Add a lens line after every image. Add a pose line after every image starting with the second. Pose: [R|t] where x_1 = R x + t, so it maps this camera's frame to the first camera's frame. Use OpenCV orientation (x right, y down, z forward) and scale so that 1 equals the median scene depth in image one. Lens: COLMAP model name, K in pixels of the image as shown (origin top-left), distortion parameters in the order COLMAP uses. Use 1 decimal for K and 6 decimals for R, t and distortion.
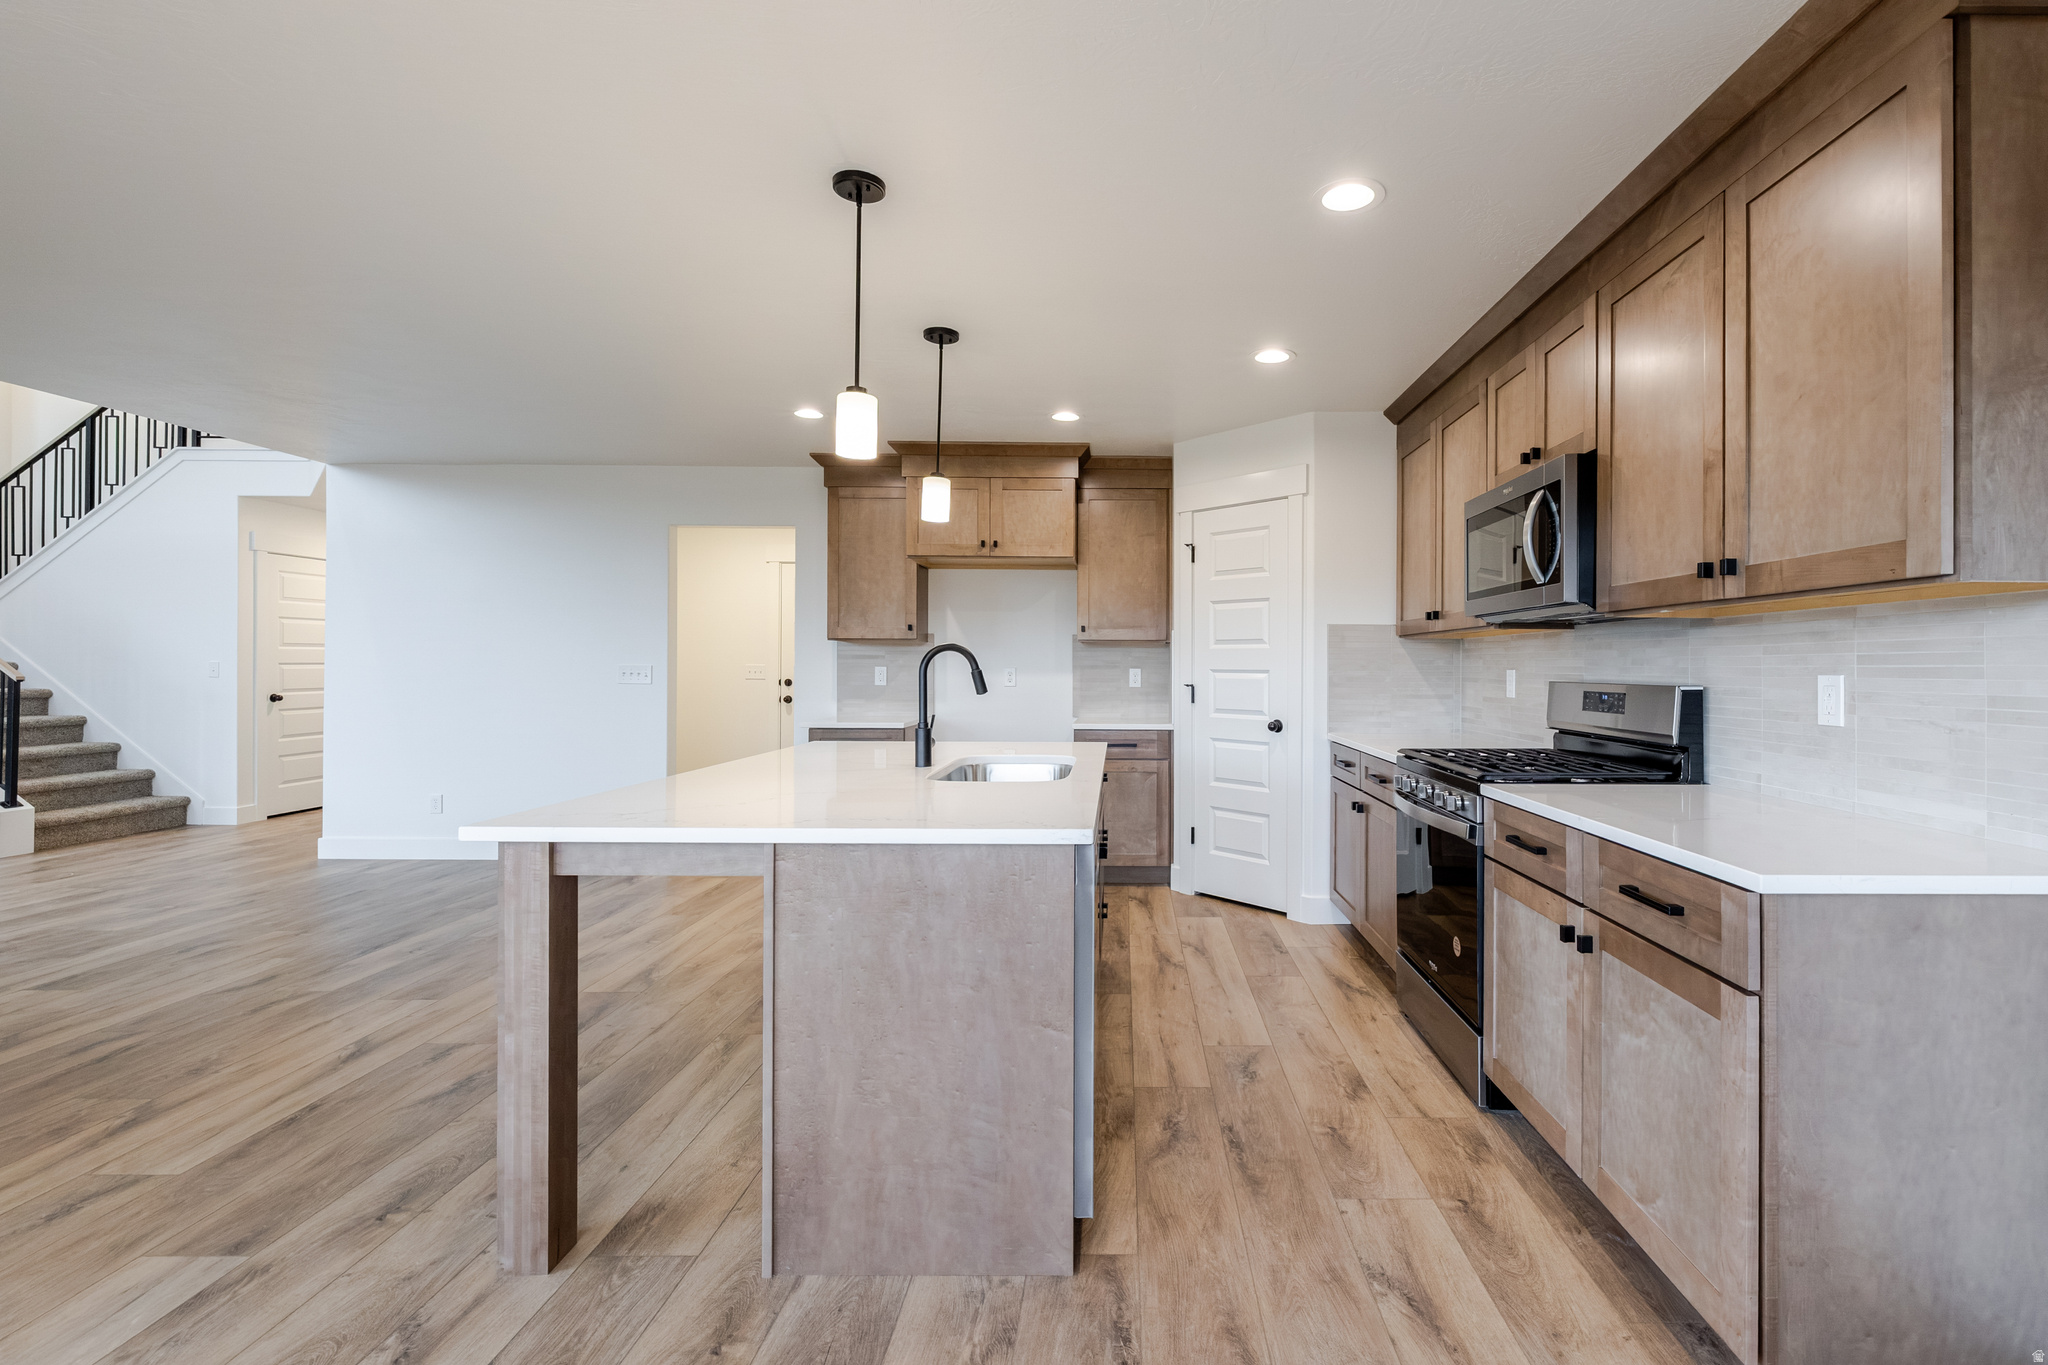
lens RADIAL K [[911.9, 0, 1118.6], [0, 911.9, 660.8], [0, 0, 1]] dist [0.003955, -0.001831]
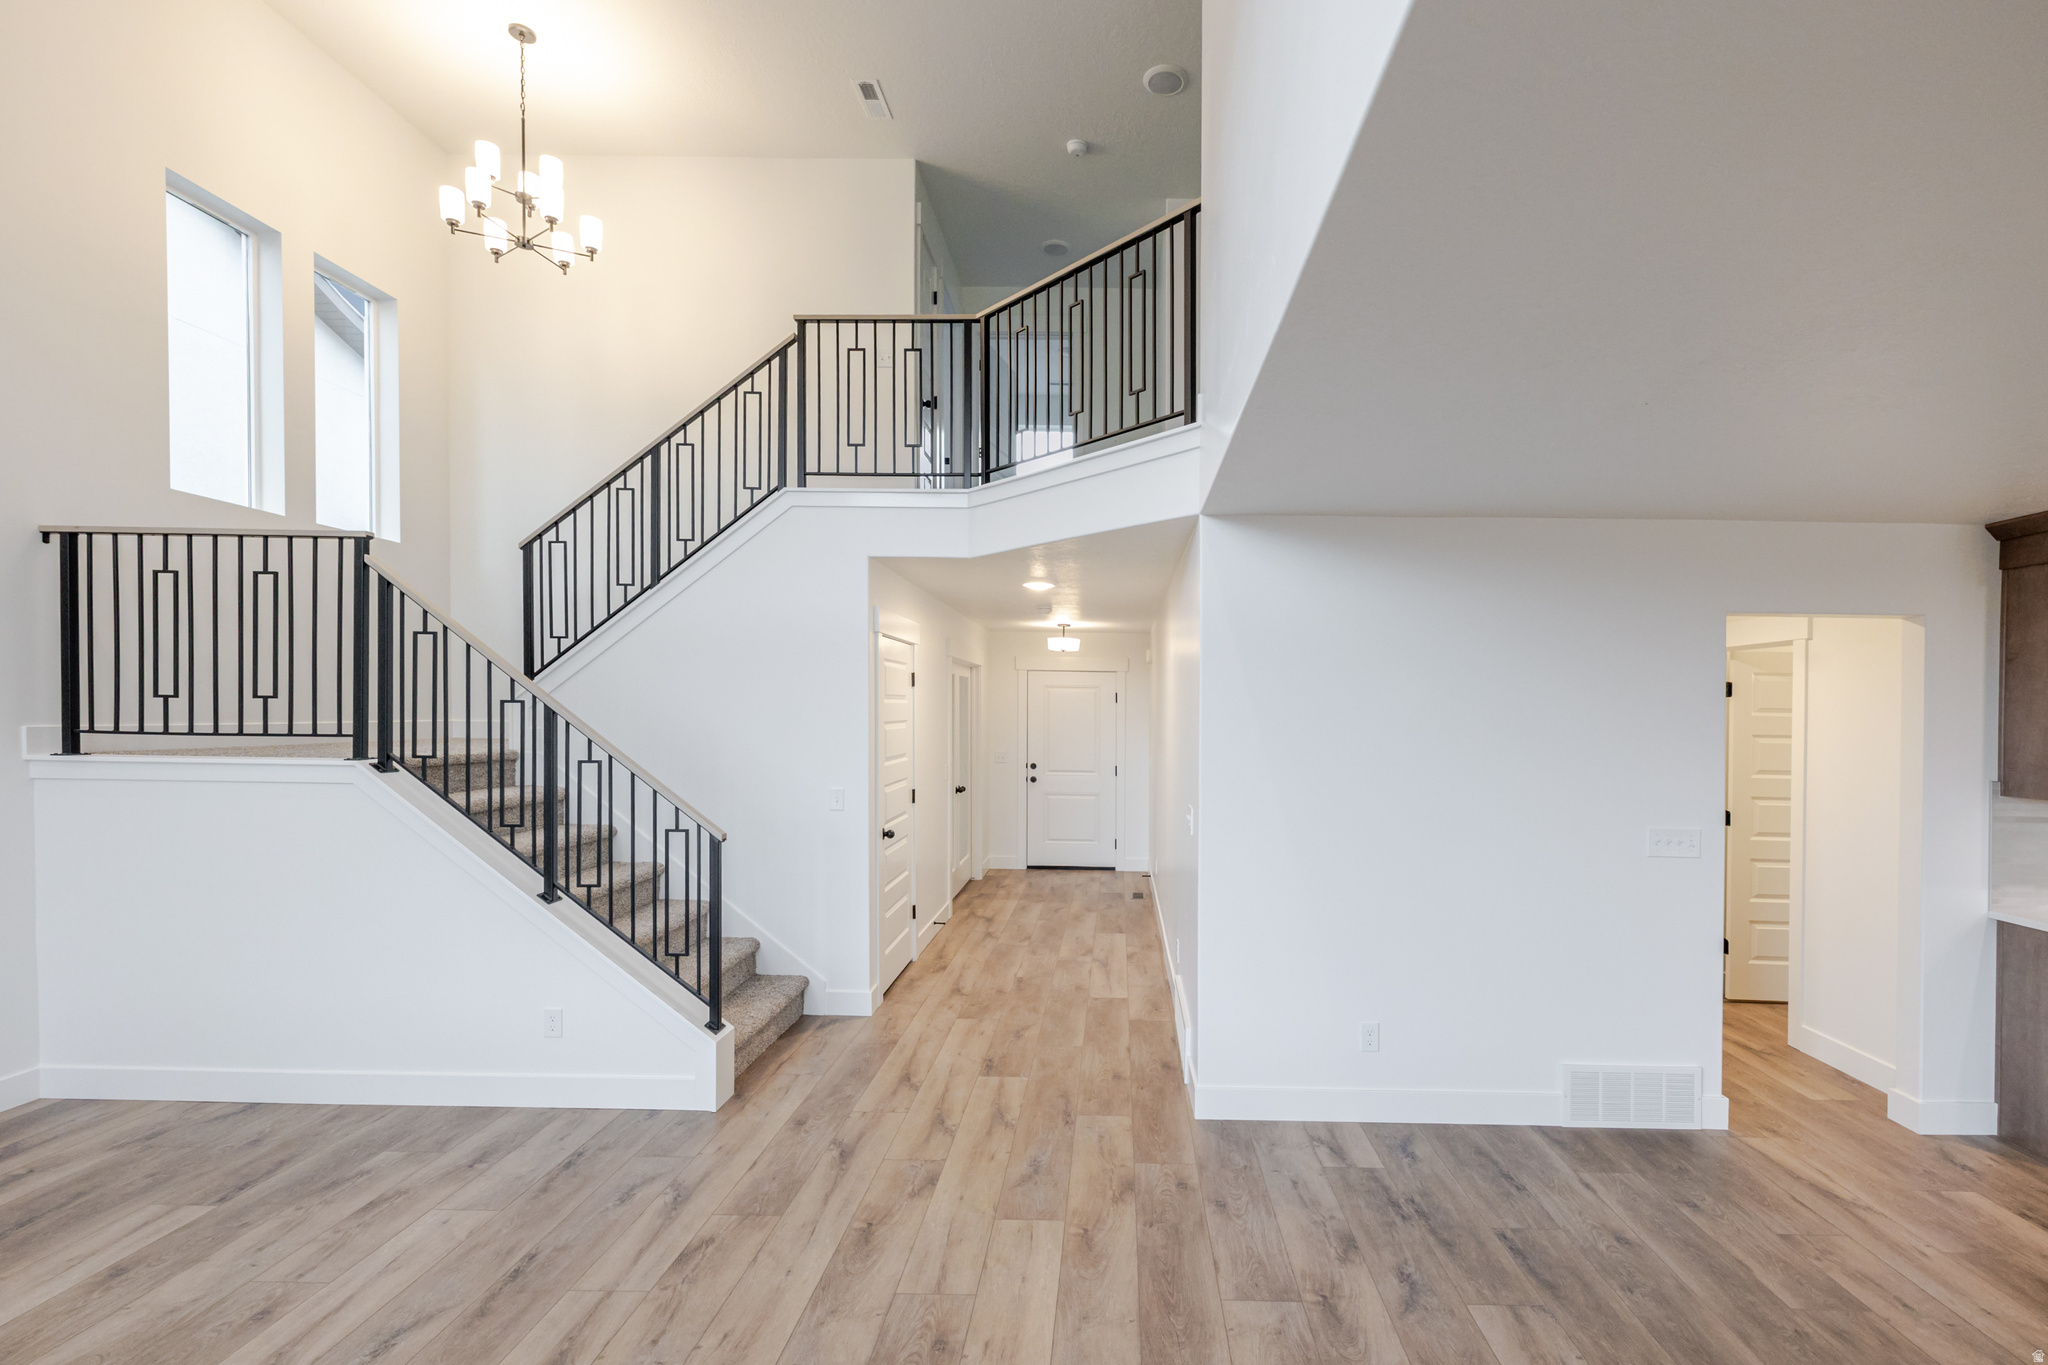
lens RADIAL K [[911.9, 0, 1096.8], [0, 911.9, 720.6], [0, 0, 1]] dist [0.003955, -0.001831]
pose [[0.999947, 0.006794, -0.007719, -1.836090], [-0.006614, 0.999713, 0.023045, -0.166171], [0.007874, -0.022993, 0.999705, 0.678323]]
